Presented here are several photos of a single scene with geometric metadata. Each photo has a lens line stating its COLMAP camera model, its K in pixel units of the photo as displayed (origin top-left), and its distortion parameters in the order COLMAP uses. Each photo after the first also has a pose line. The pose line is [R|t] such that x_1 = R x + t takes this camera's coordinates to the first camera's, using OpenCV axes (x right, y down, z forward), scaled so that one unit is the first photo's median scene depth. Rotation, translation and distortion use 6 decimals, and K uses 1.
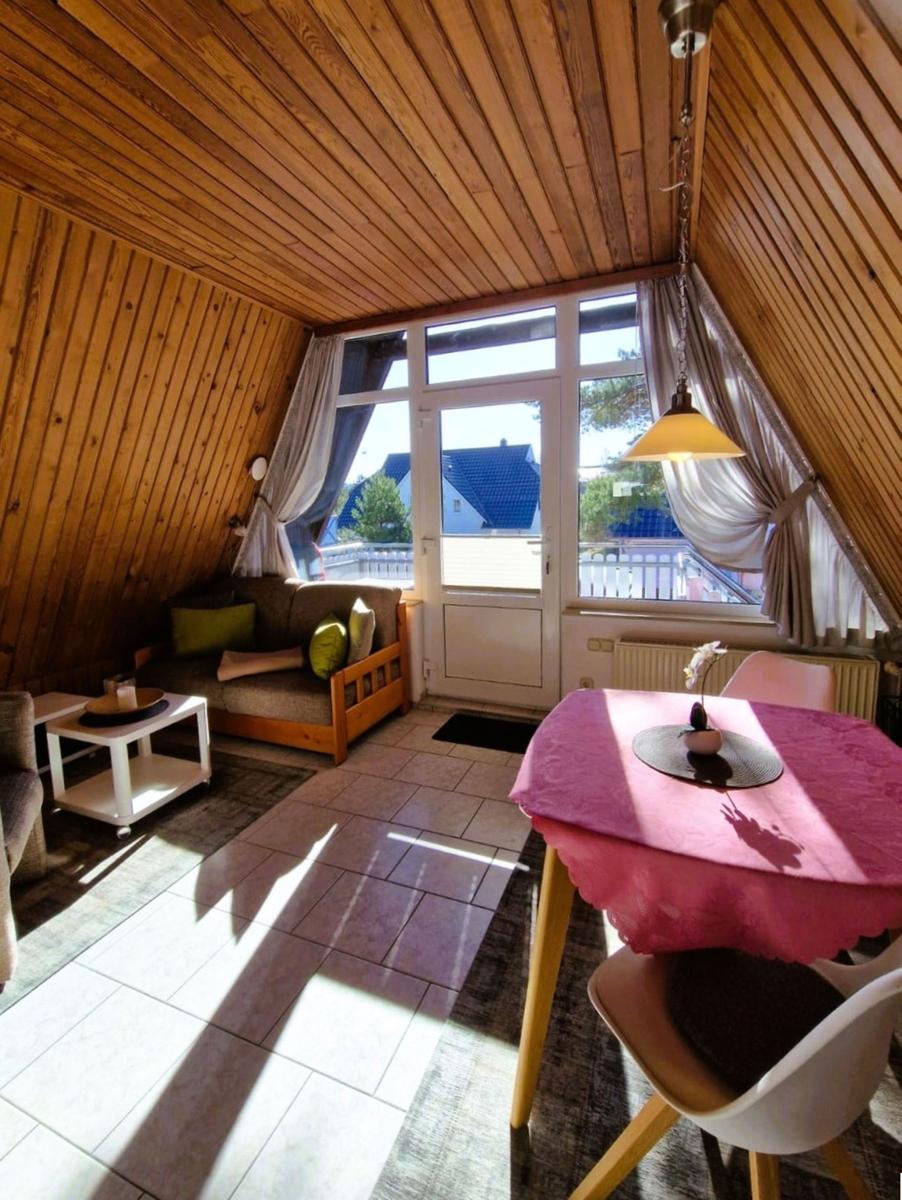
lens RADIAL K [[537.4, 0, 453.2], [0, 537.4, 567.3], [0, 0, 1]] dist [-0.000573, -0.000568]
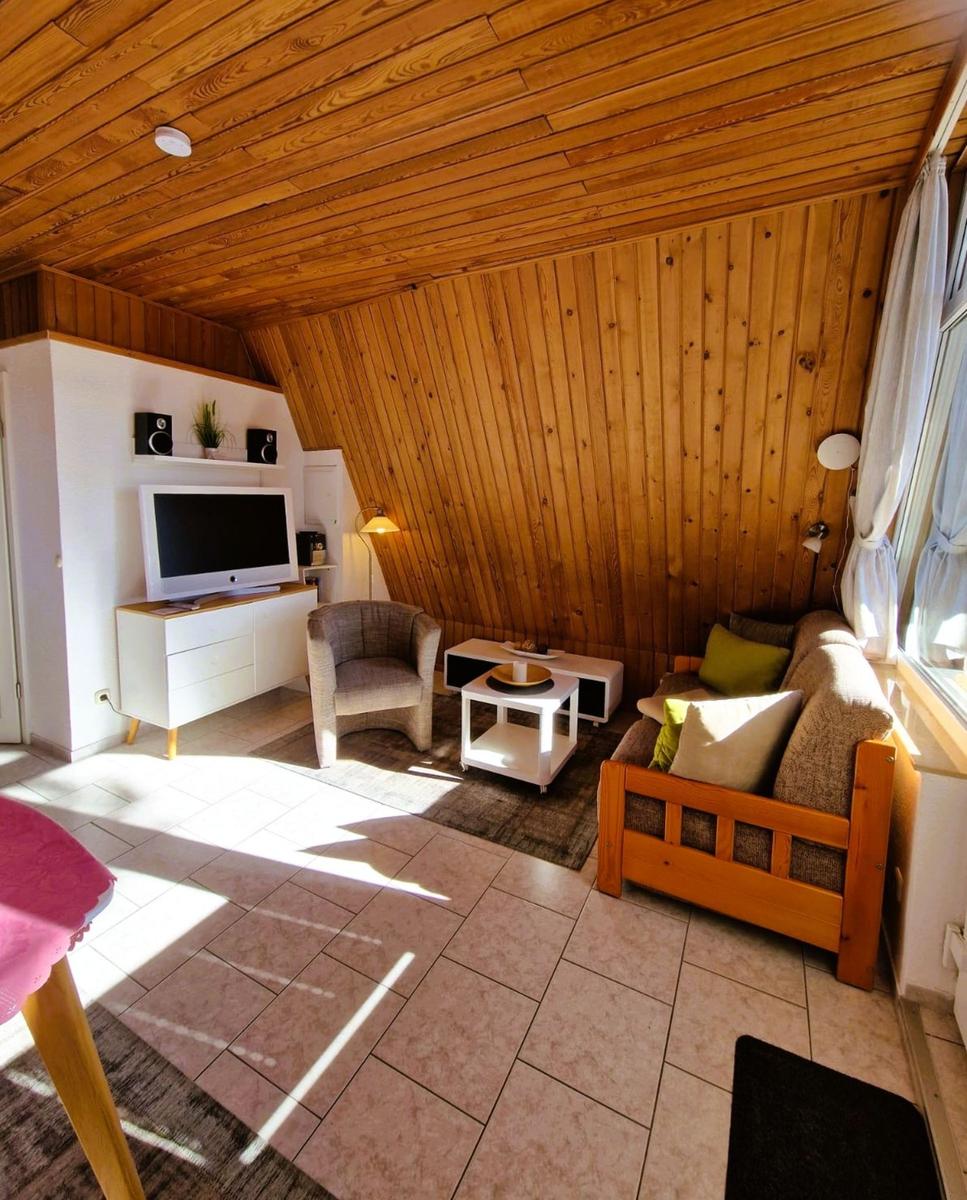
lens RADIAL K [[528.7, 0, 481.7], [0, 528.7, 548.6], [0, 0, 1]] dist [-0.000980, -0.000055]
pose [[-0.095871, 0.116286, -0.988578, 0.528400], [-0.128292, 0.983426, 0.128122, -0.160681], [0.987092, 0.139110, -0.079364, 1.075769]]
